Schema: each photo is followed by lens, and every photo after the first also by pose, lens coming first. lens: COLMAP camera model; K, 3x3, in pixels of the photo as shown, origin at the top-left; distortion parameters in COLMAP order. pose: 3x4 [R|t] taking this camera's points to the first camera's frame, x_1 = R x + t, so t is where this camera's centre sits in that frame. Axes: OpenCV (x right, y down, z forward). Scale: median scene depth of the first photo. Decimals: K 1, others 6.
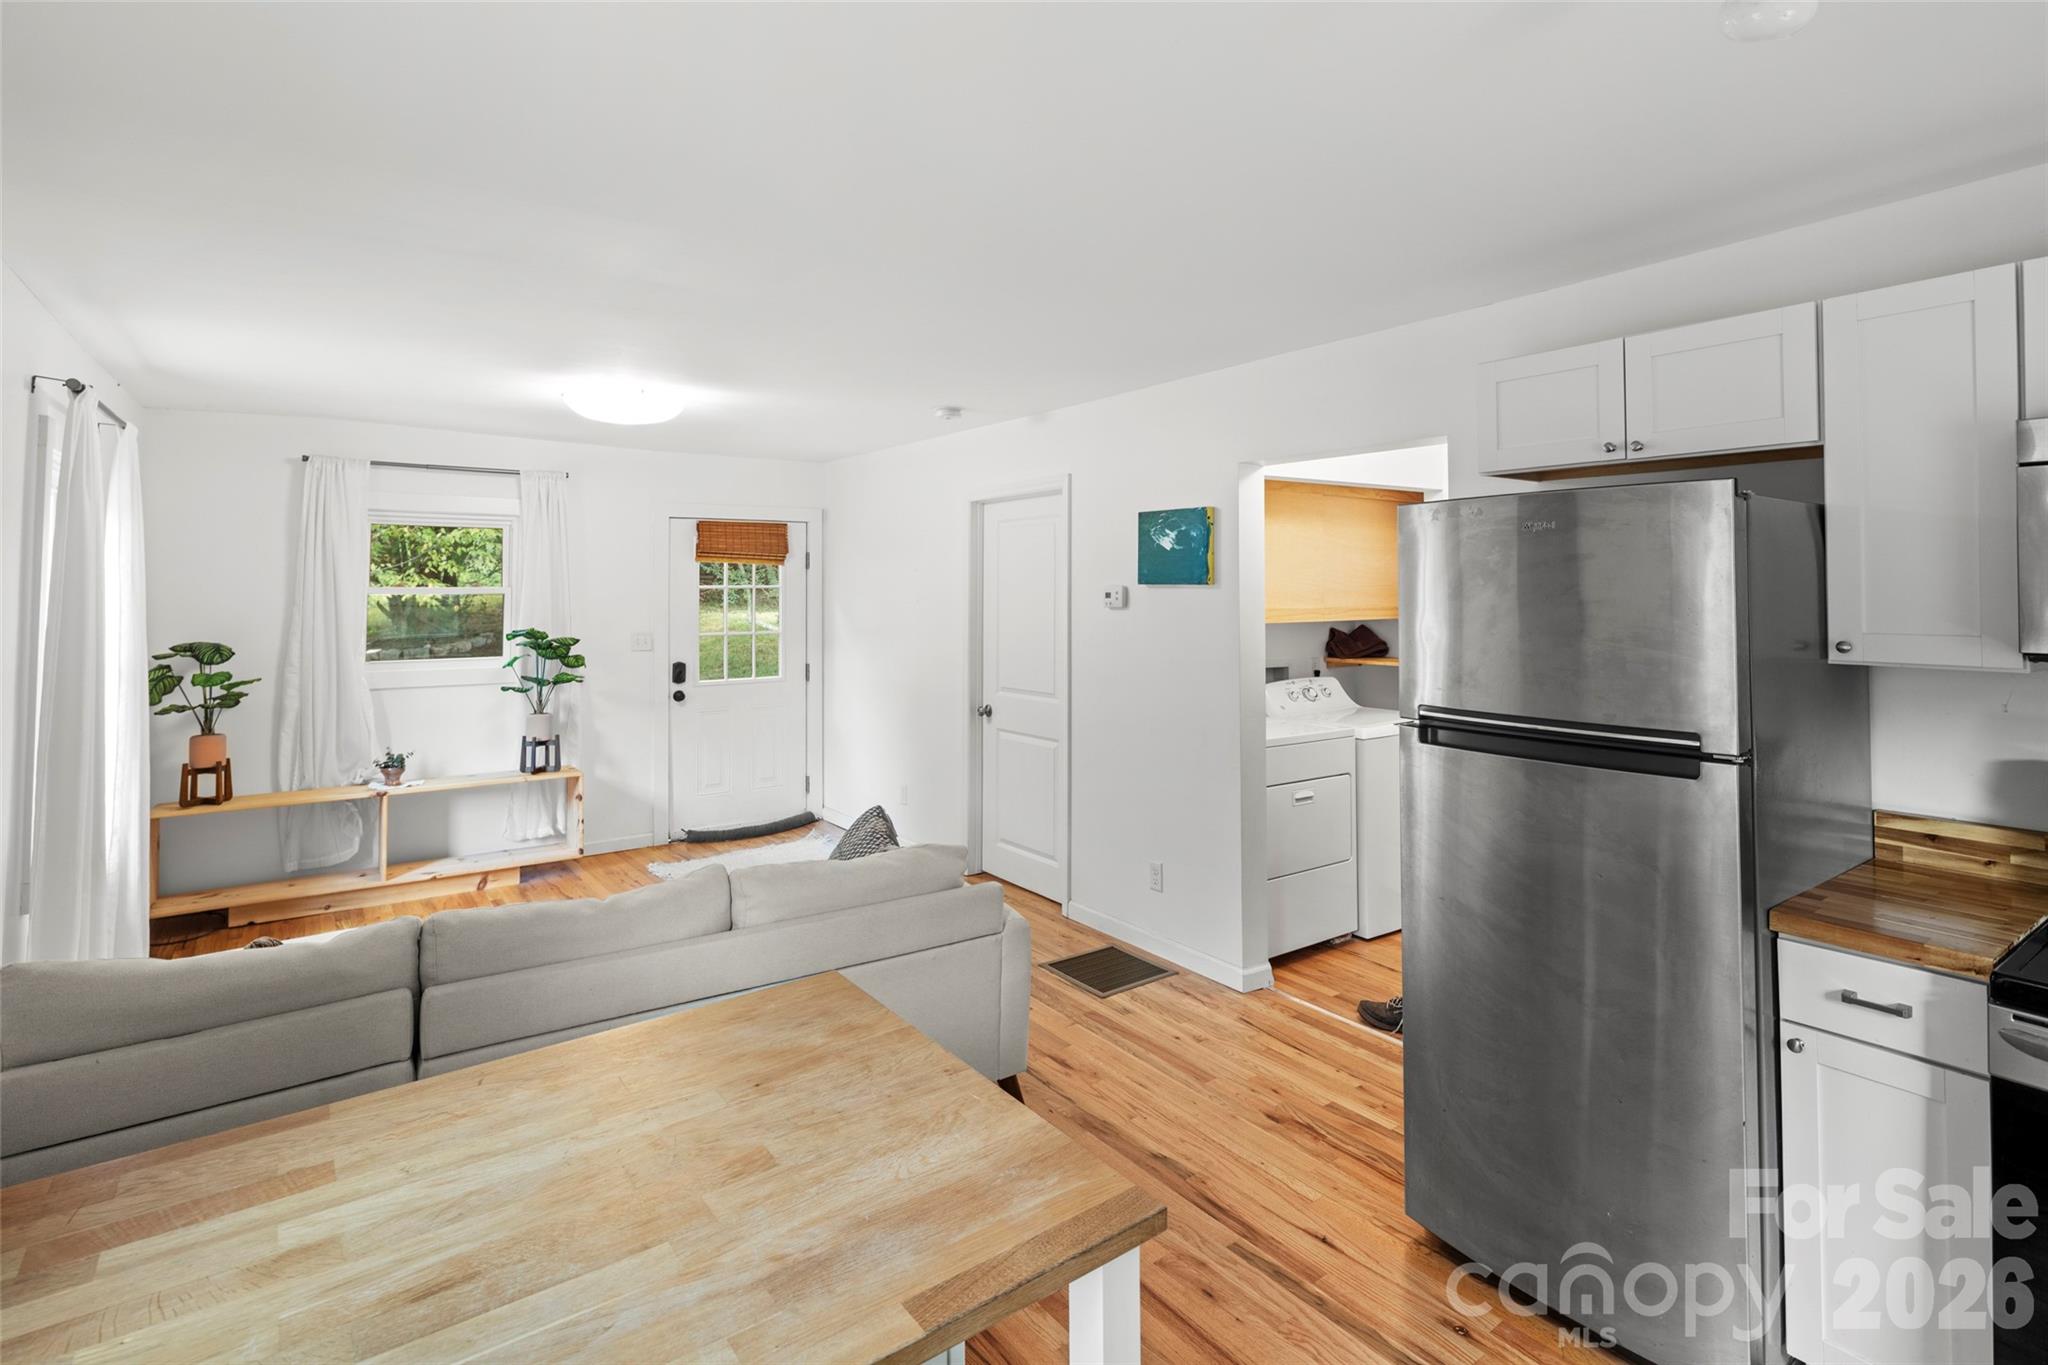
lens RADIAL K [[1013.2, 0, 1023.8], [0, 1013.2, 592.4], [0, 0, 1]] dist [-0.000078, -0.001552]
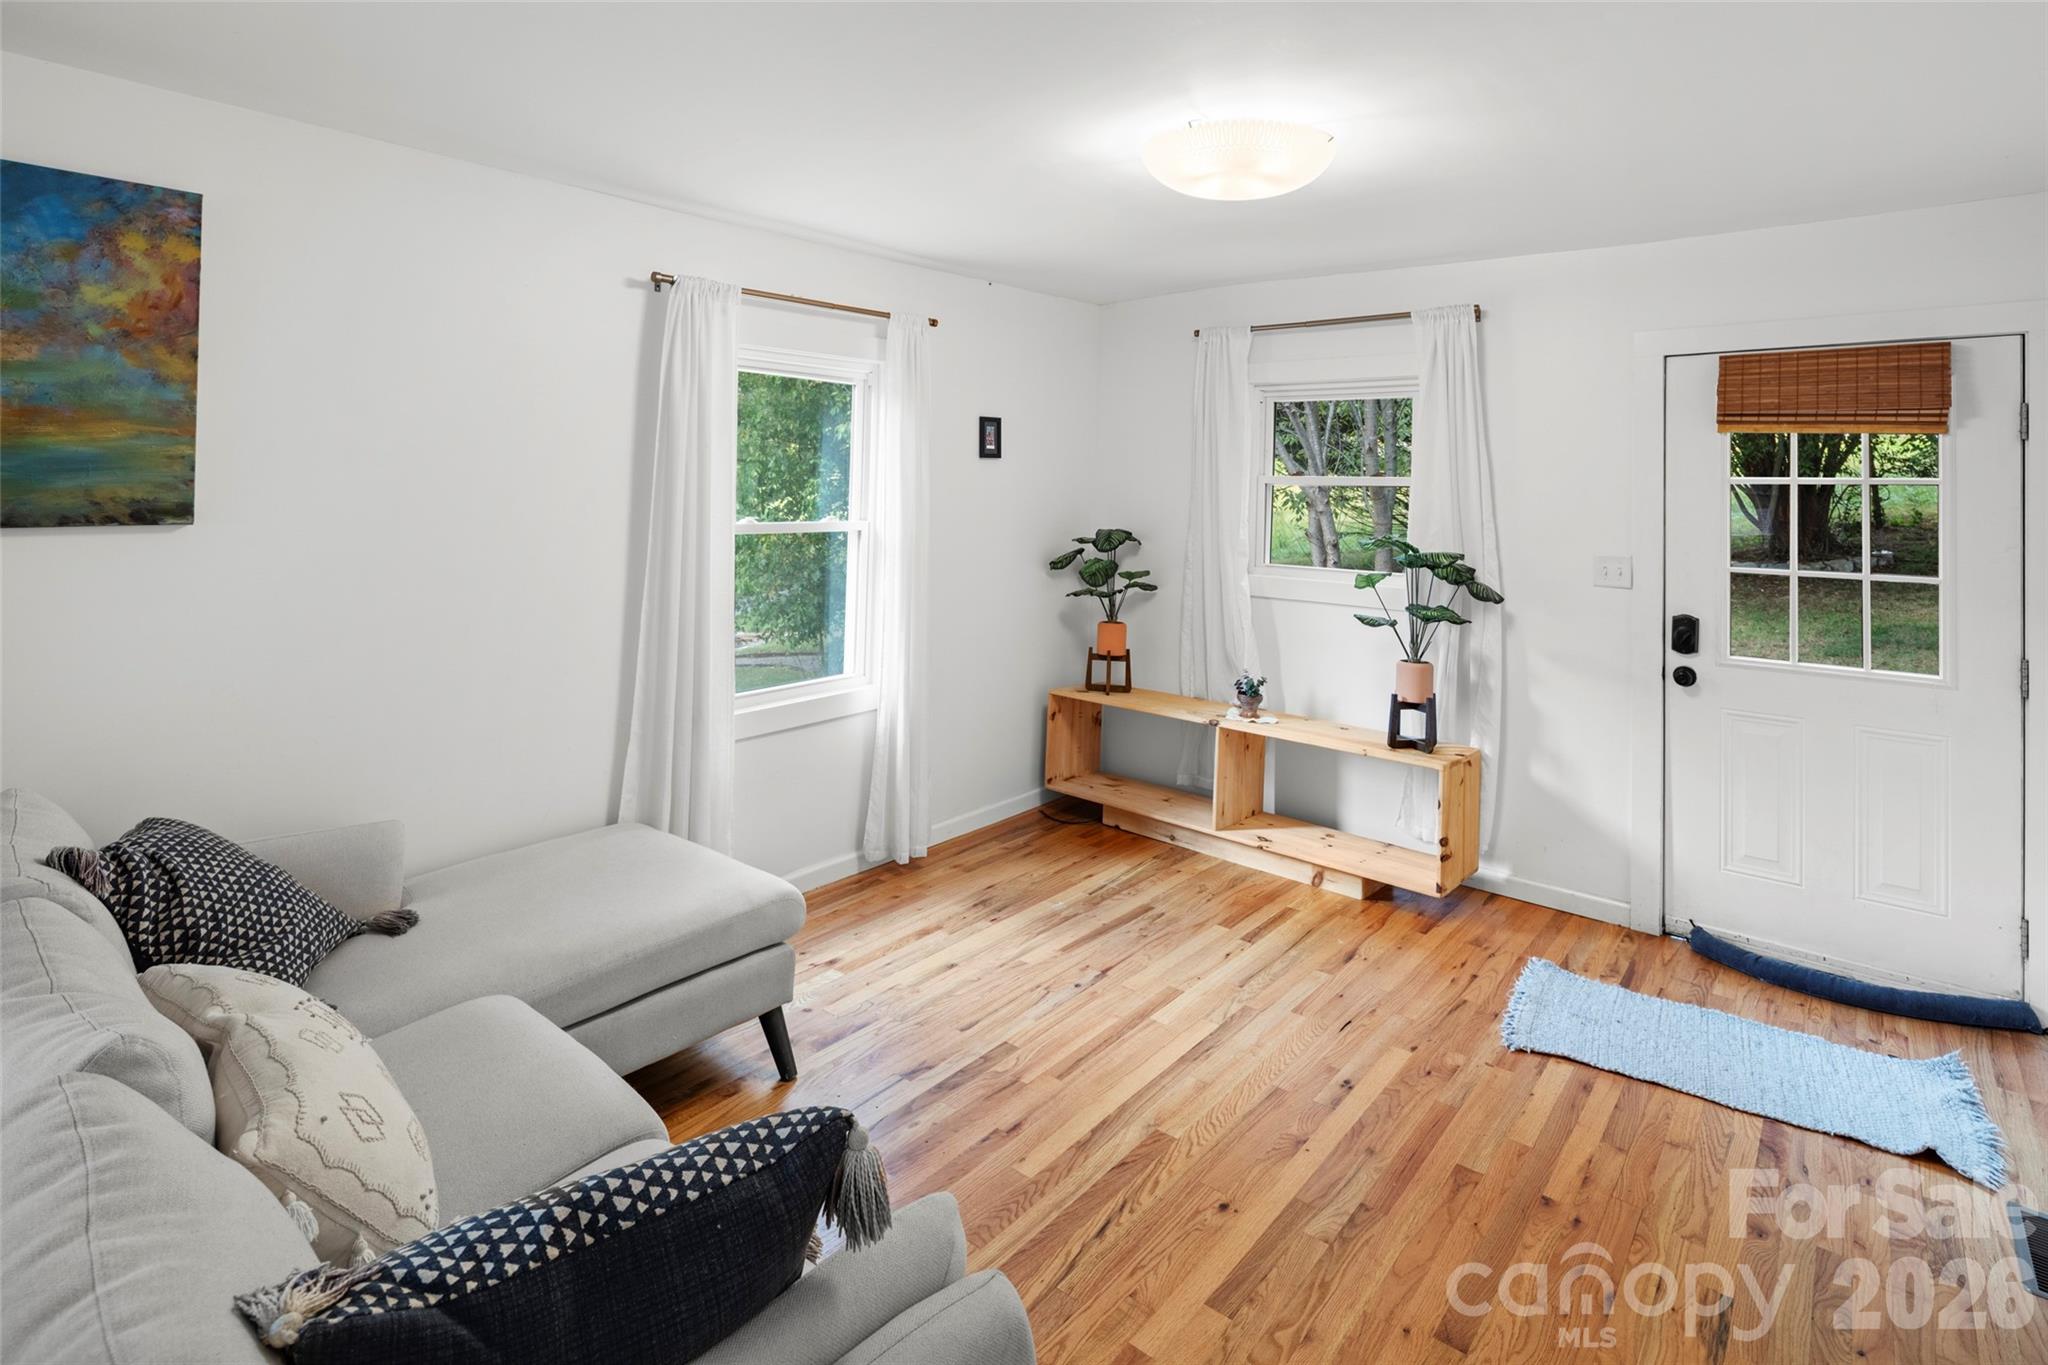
lens RADIAL K [[1015.2, 0, 1023.4], [0, 1015.2, 460.0], [0, 0, 1]] dist [0.000127, -0.000161]
pose [[0.242815, -0.006646, -0.970050, 0.122580], [-0.010852, 0.999895, -0.009567, -0.007354], [0.970012, 0.012850, 0.242717, 0.568550]]
